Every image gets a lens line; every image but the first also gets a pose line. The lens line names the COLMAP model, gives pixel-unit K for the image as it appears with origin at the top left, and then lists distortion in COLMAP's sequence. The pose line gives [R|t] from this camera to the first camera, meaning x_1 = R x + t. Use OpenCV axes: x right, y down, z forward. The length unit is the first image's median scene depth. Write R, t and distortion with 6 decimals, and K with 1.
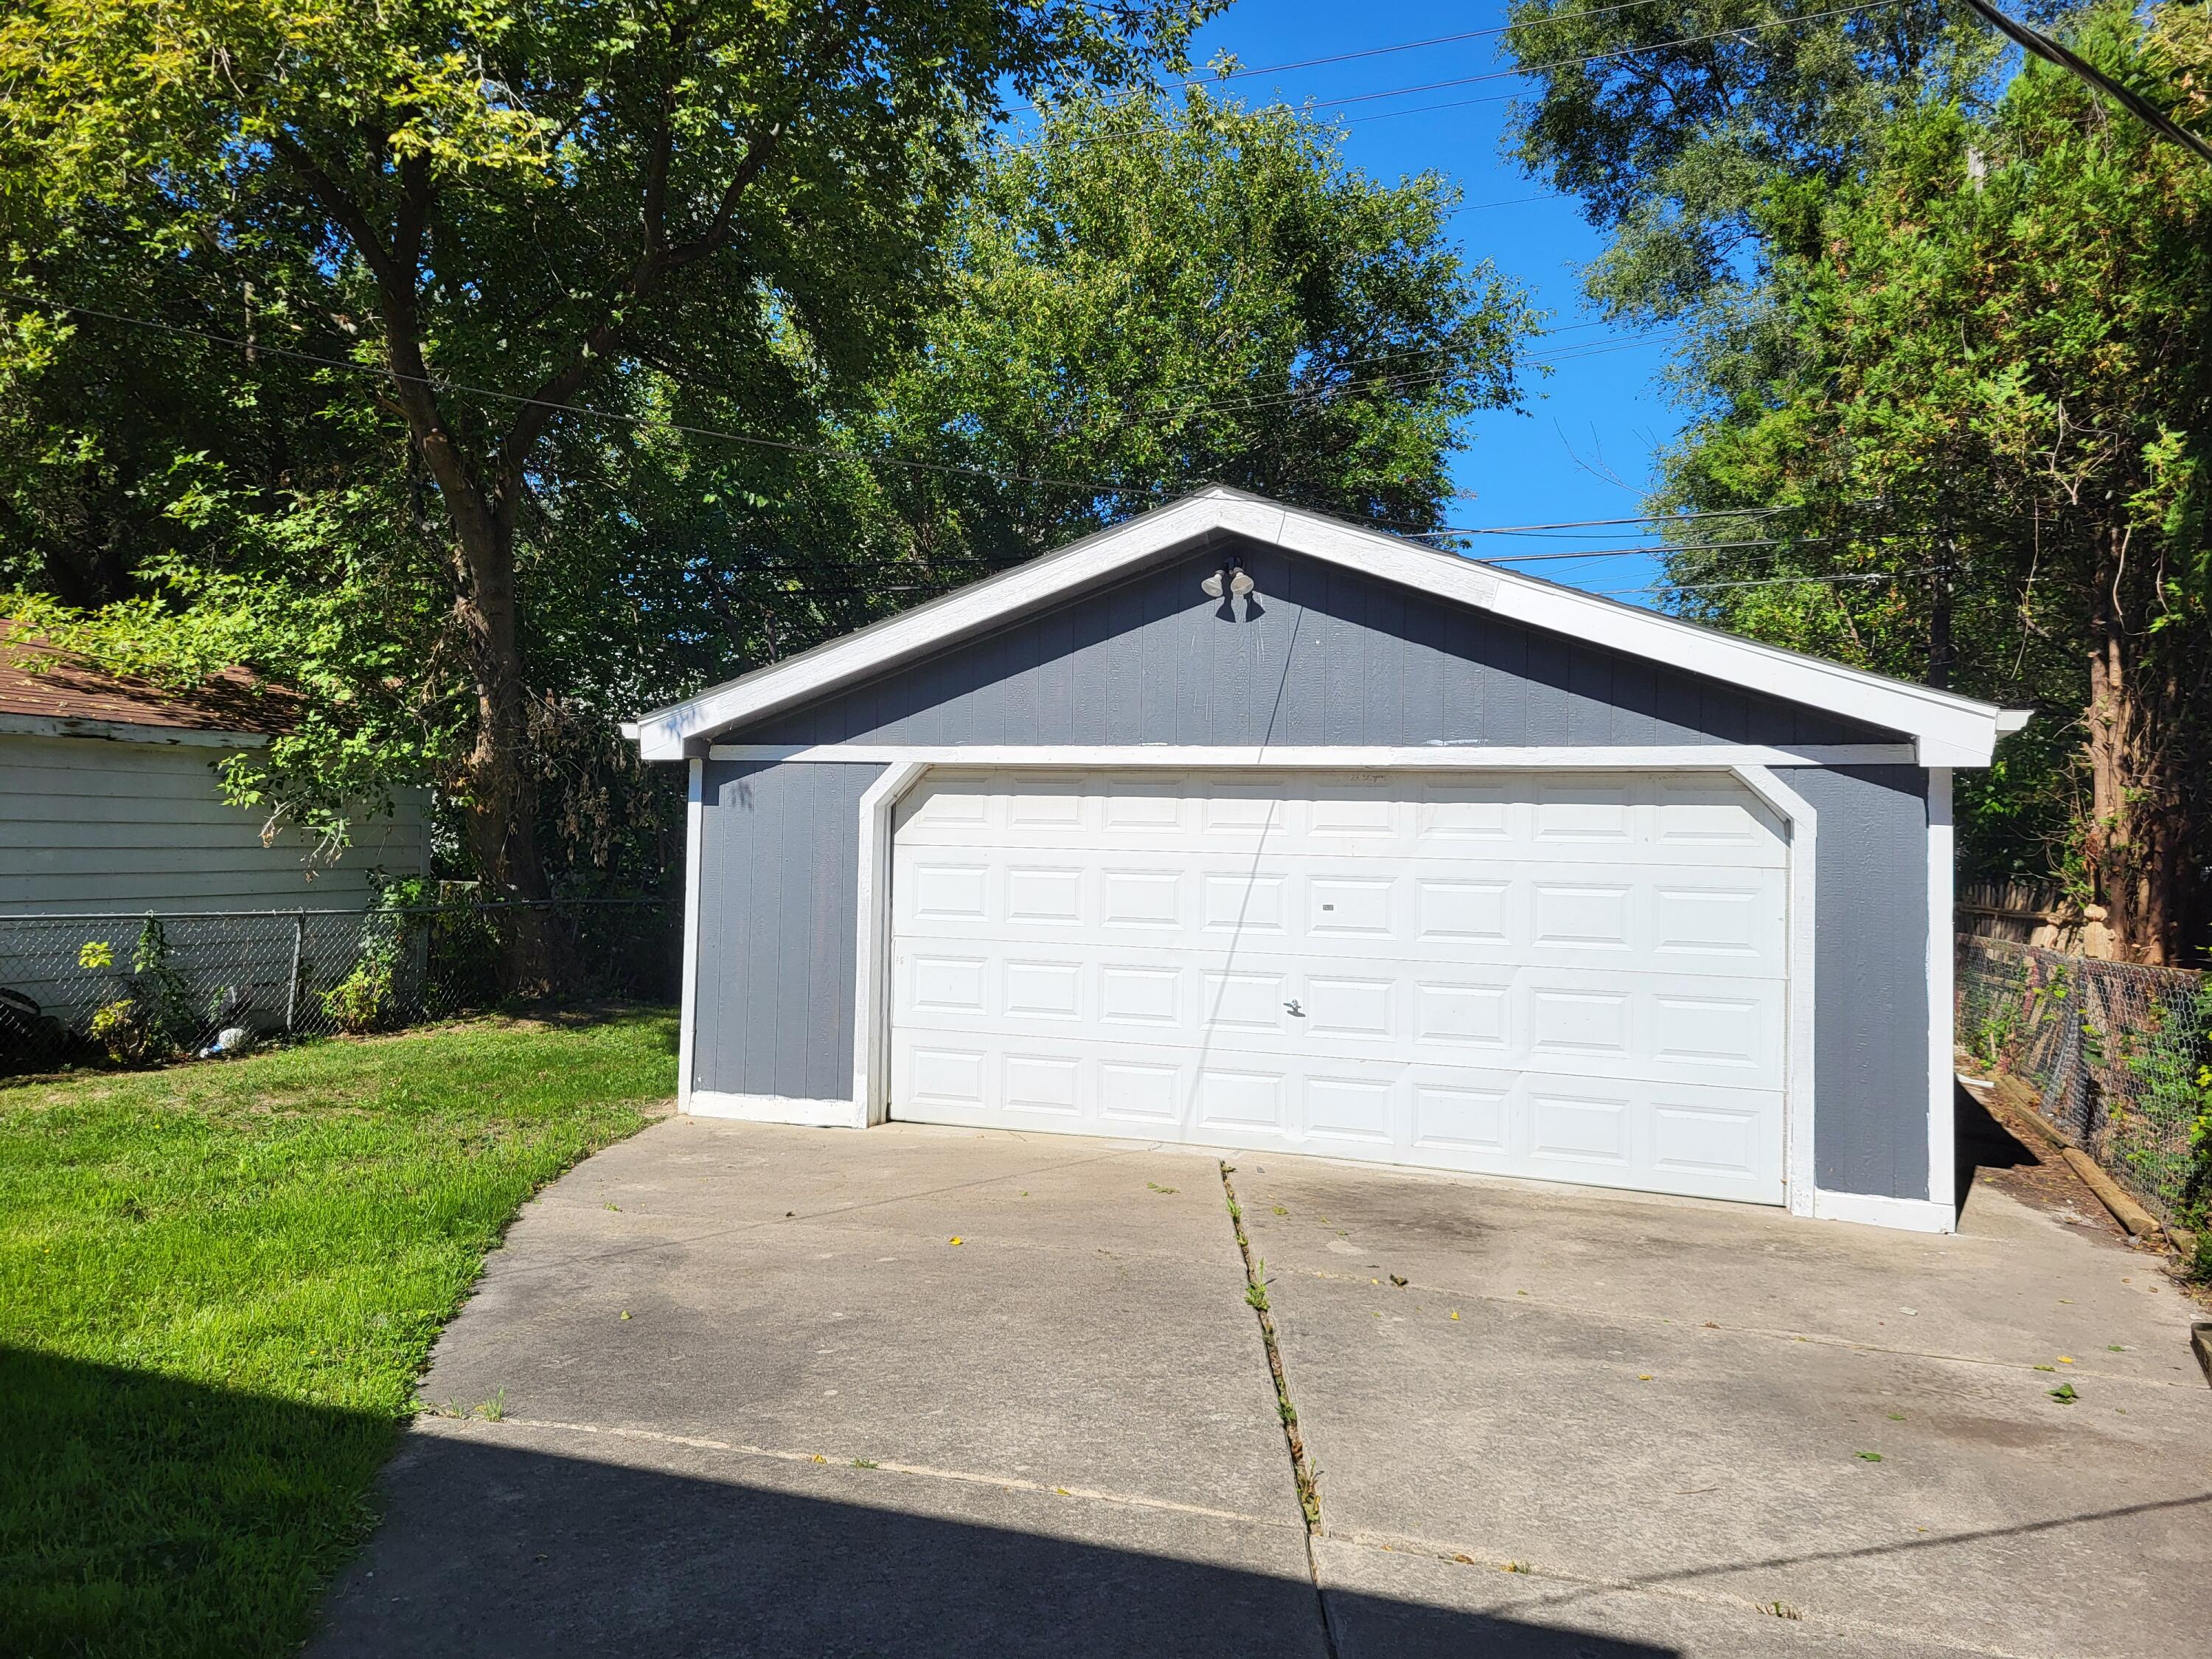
lens RADIAL K [[1687.4, 0, 1106.0], [0, 1687.4, 829.5], [0, 0, 1]] dist [0.002399, -0.001445]
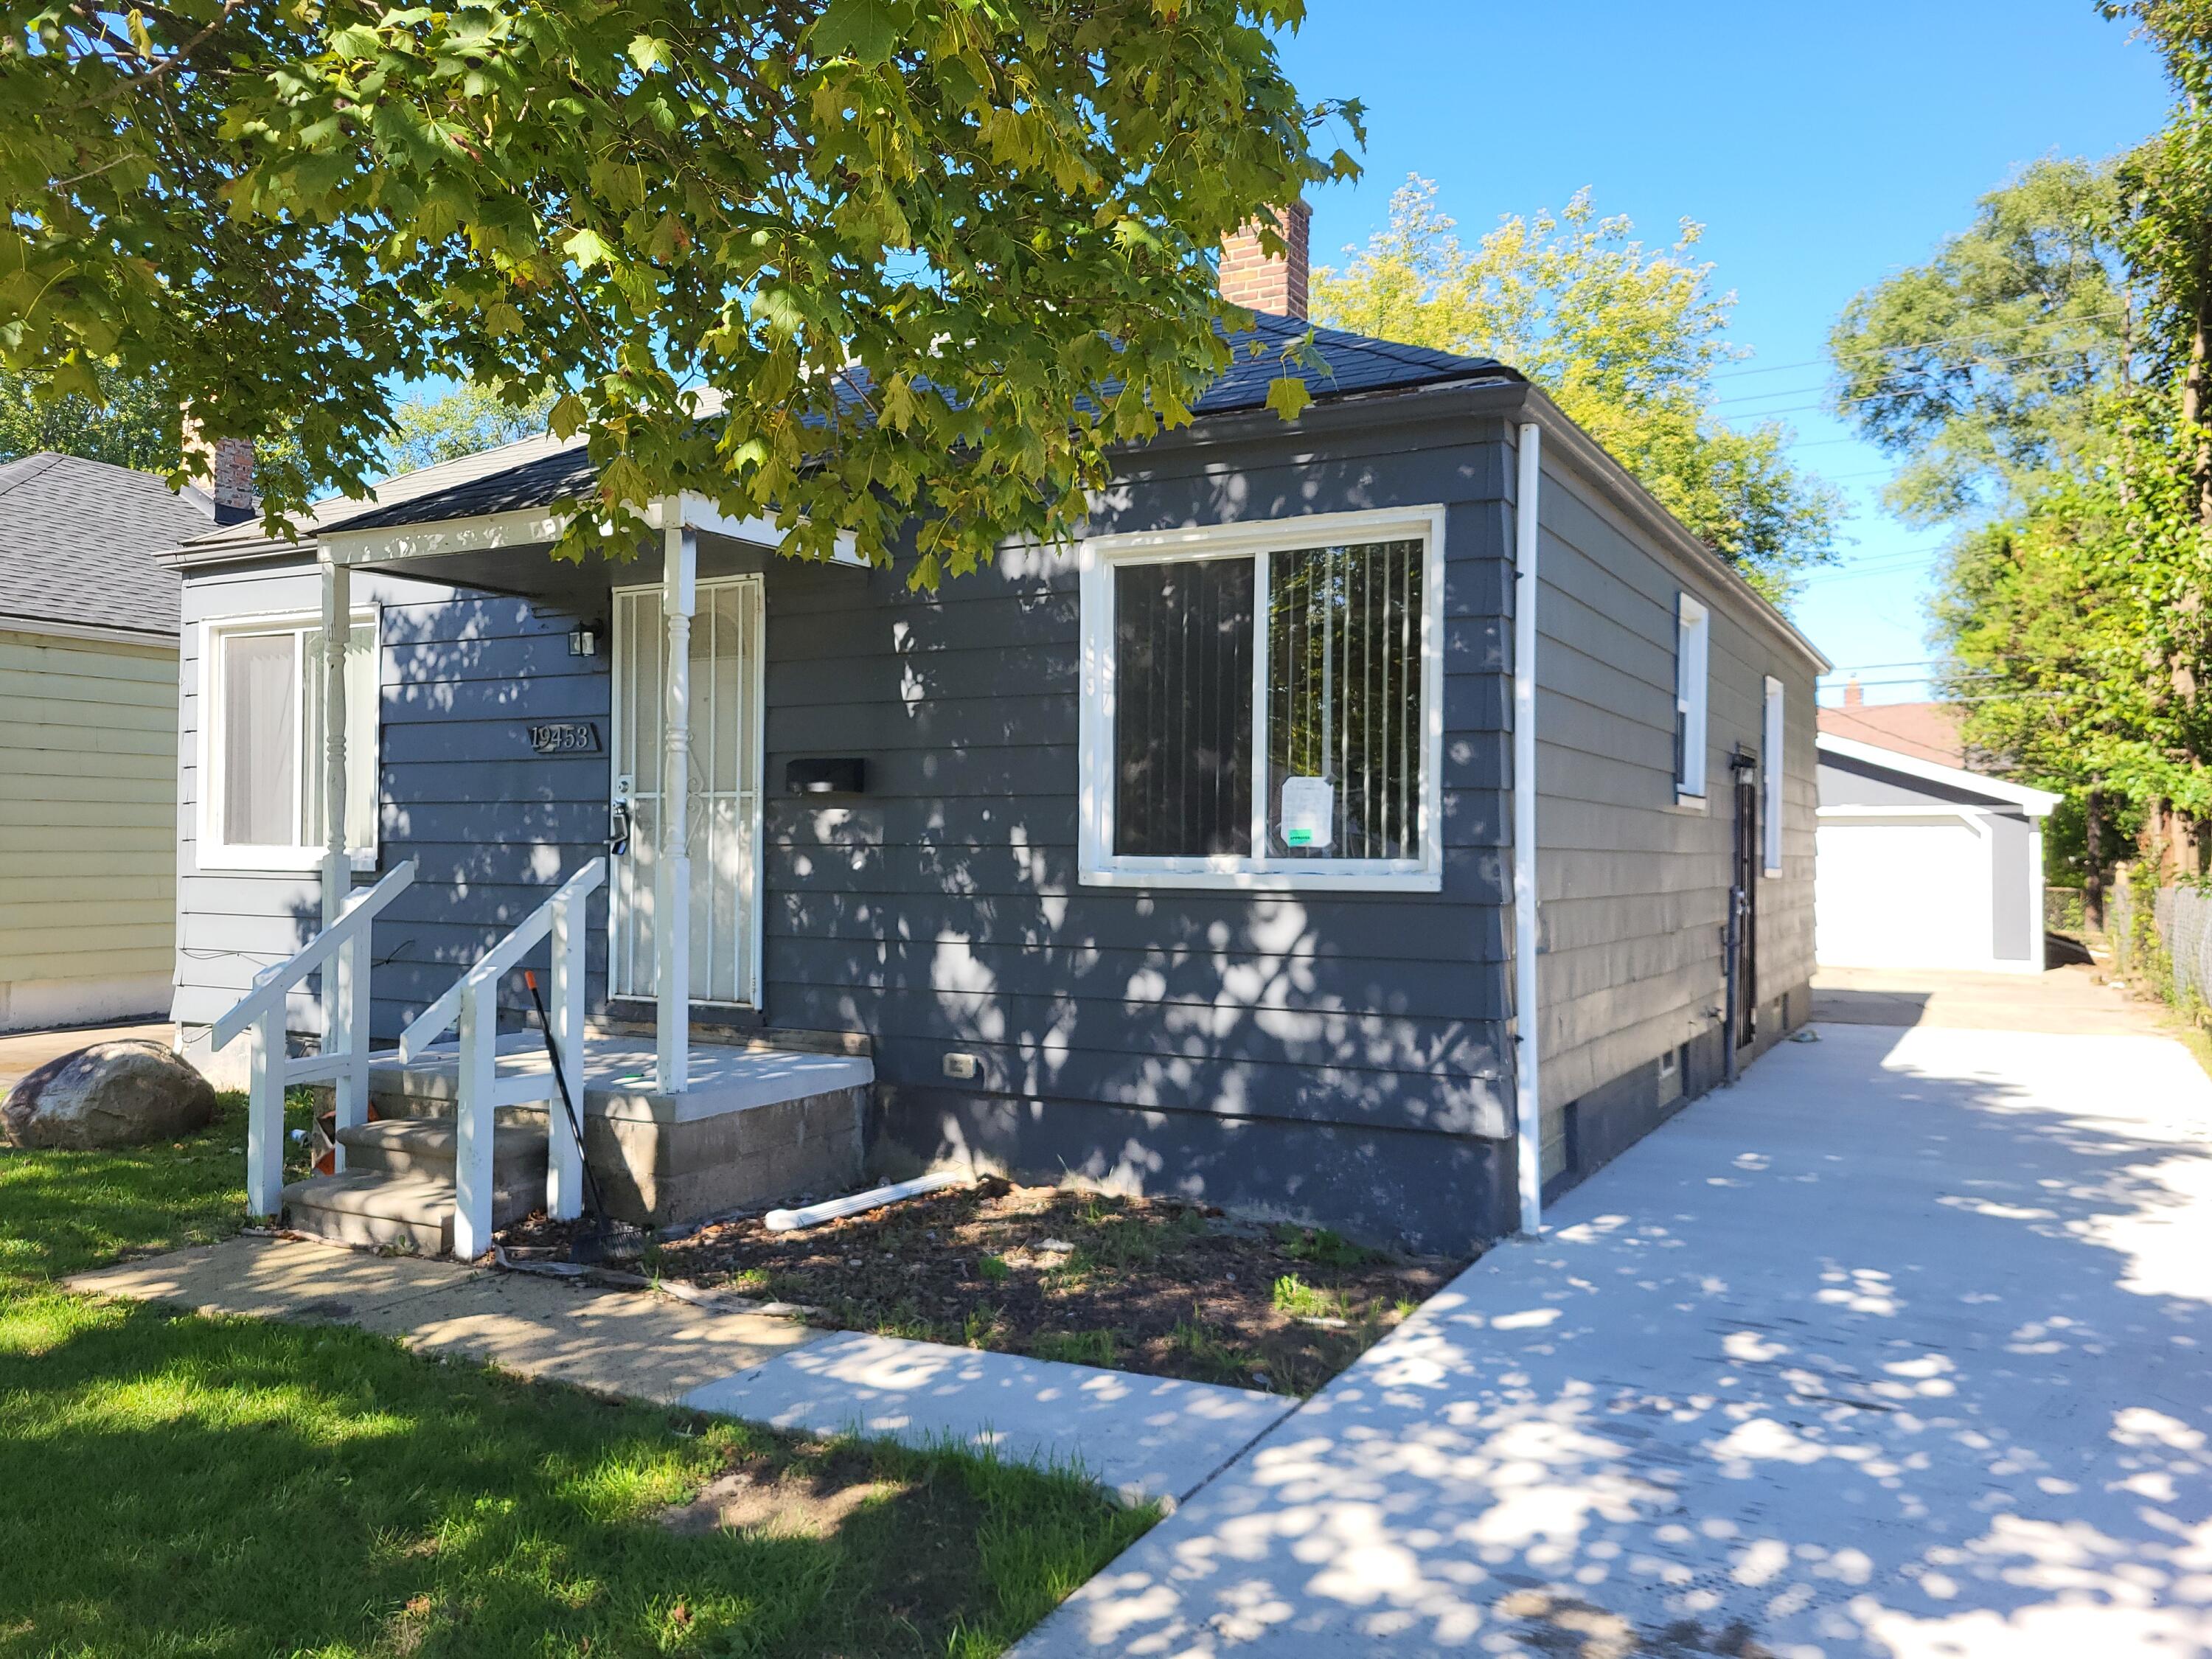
lens RADIAL K [[1687.4, 0, 1106.0], [0, 1687.4, 829.5], [0, 0, 1]] dist [0.002399, -0.001445]
pose [[0.989828, -0.012340, -0.141735, -0.388432], [0.011301, 0.999903, -0.008134, -0.001433], [0.141821, 0.006449, 0.989871, -1.208998]]
